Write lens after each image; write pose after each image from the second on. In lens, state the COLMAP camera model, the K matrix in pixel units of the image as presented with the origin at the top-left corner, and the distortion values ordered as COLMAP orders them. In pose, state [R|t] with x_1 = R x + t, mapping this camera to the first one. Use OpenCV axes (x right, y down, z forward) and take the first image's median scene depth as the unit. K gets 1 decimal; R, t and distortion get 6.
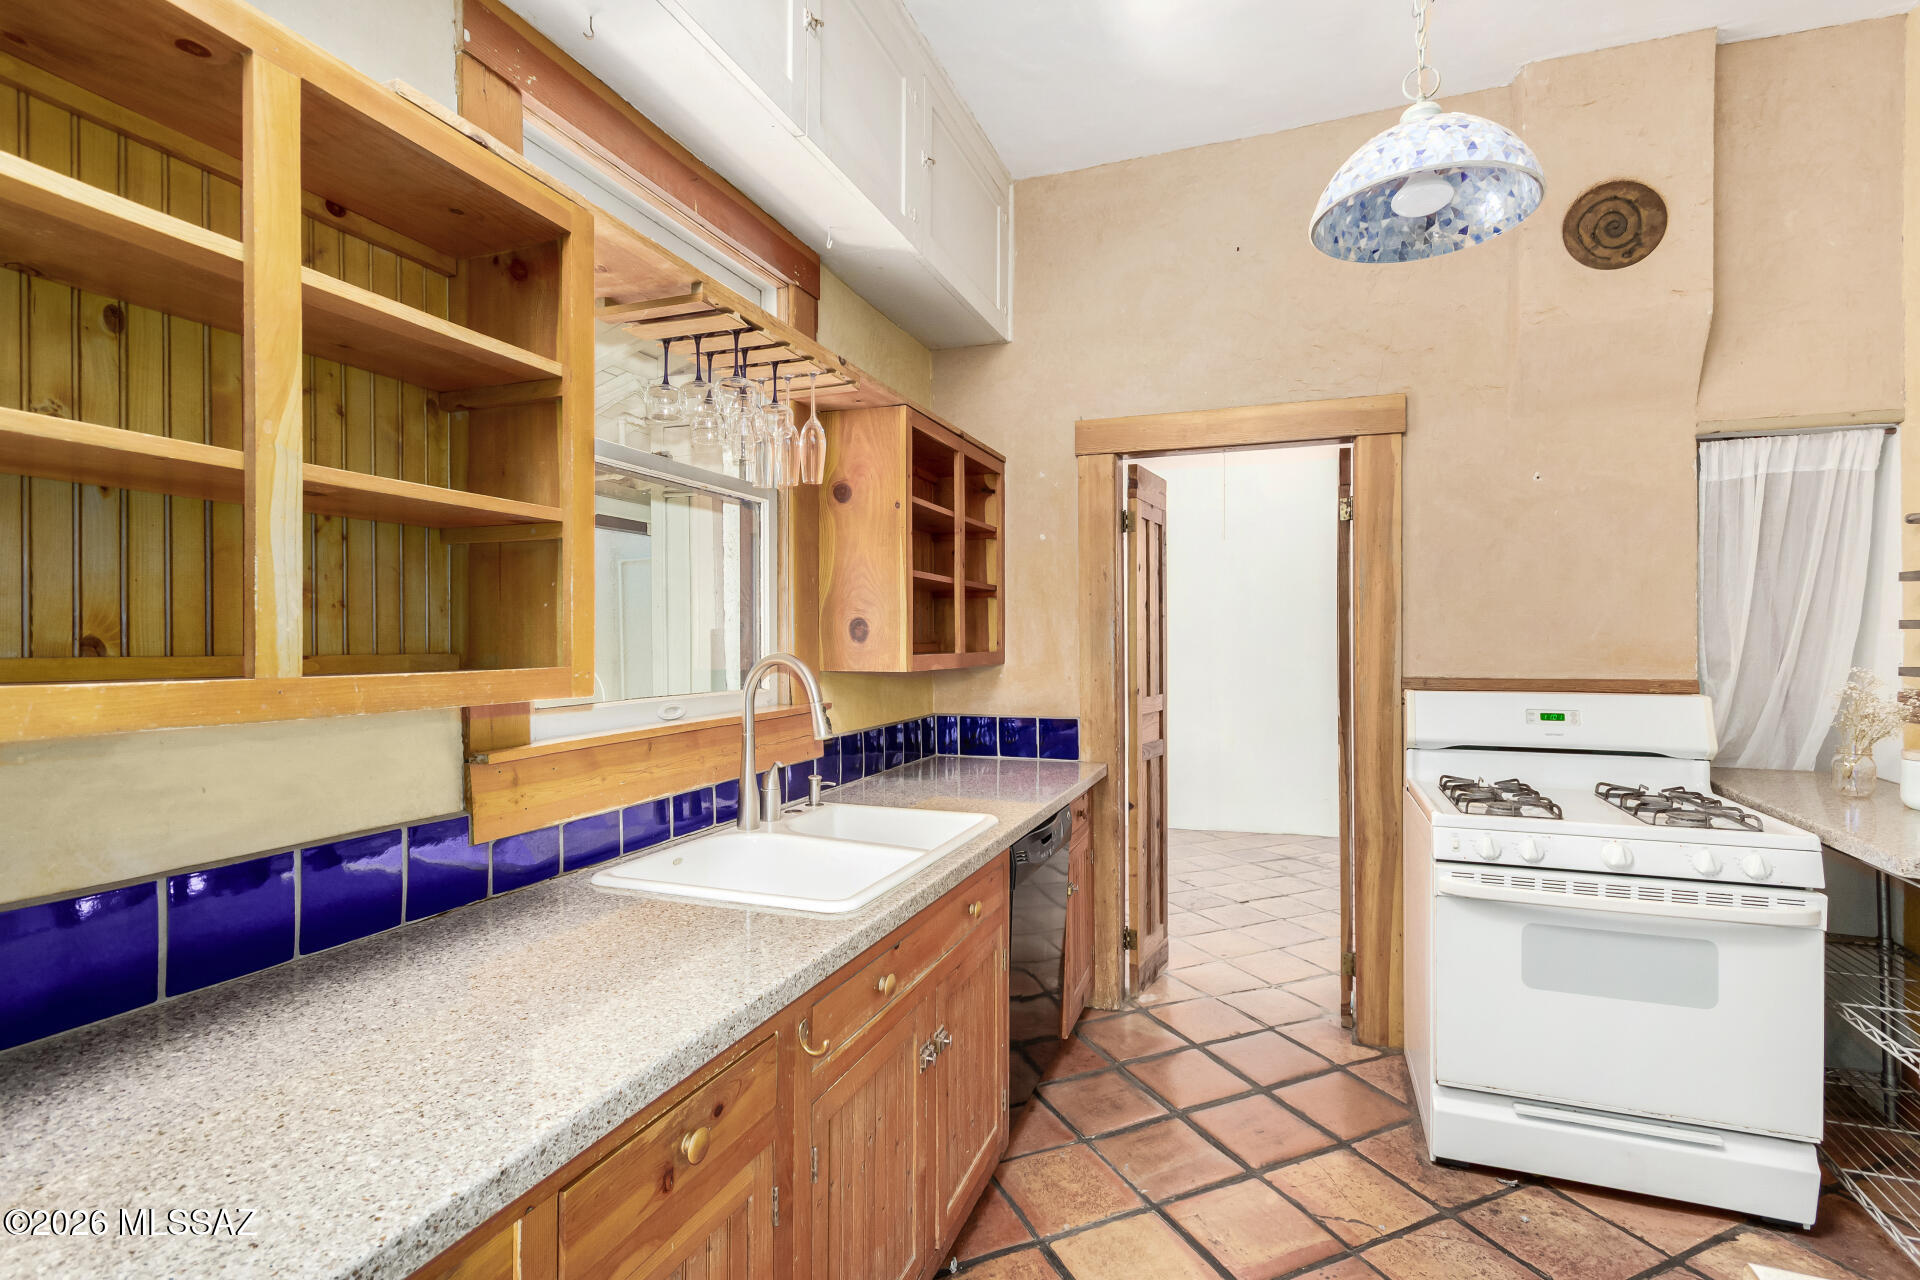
lens RADIAL K [[887.5, 0, 968.9], [0, 887.5, 639.5], [0, 0, 1]] dist [0.000731, 0.000185]
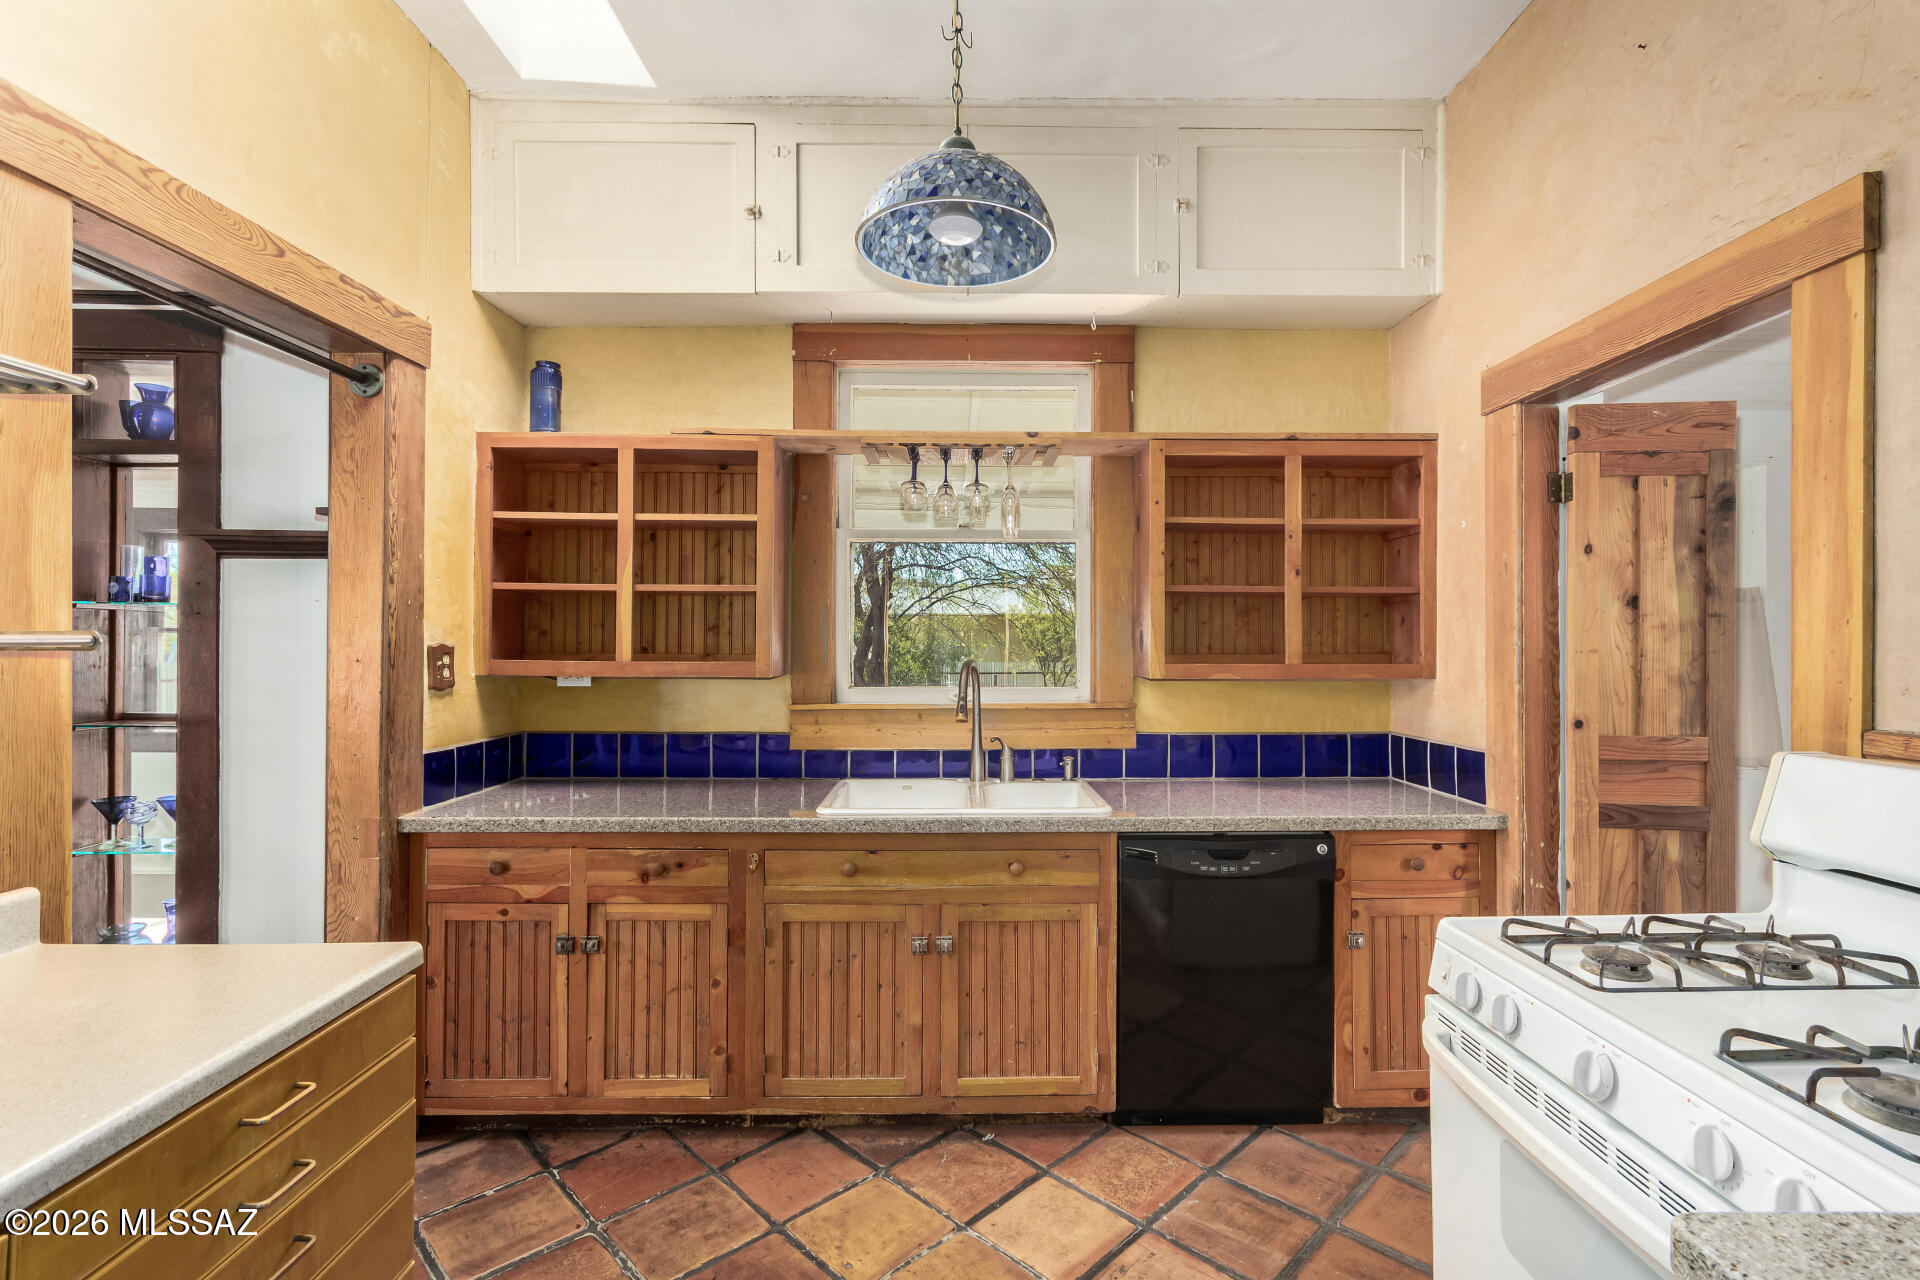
lens RADIAL K [[887.5, 0, 968.9], [0, 887.5, 639.5], [0, 0, 1]] dist [0.000731, 0.000185]
pose [[0.362104, -0.003152, -0.932132, 0.948550], [-0.002066, 0.999989, -0.004184, -0.007417], [0.932135, 0.003441, 0.362094, 0.410287]]
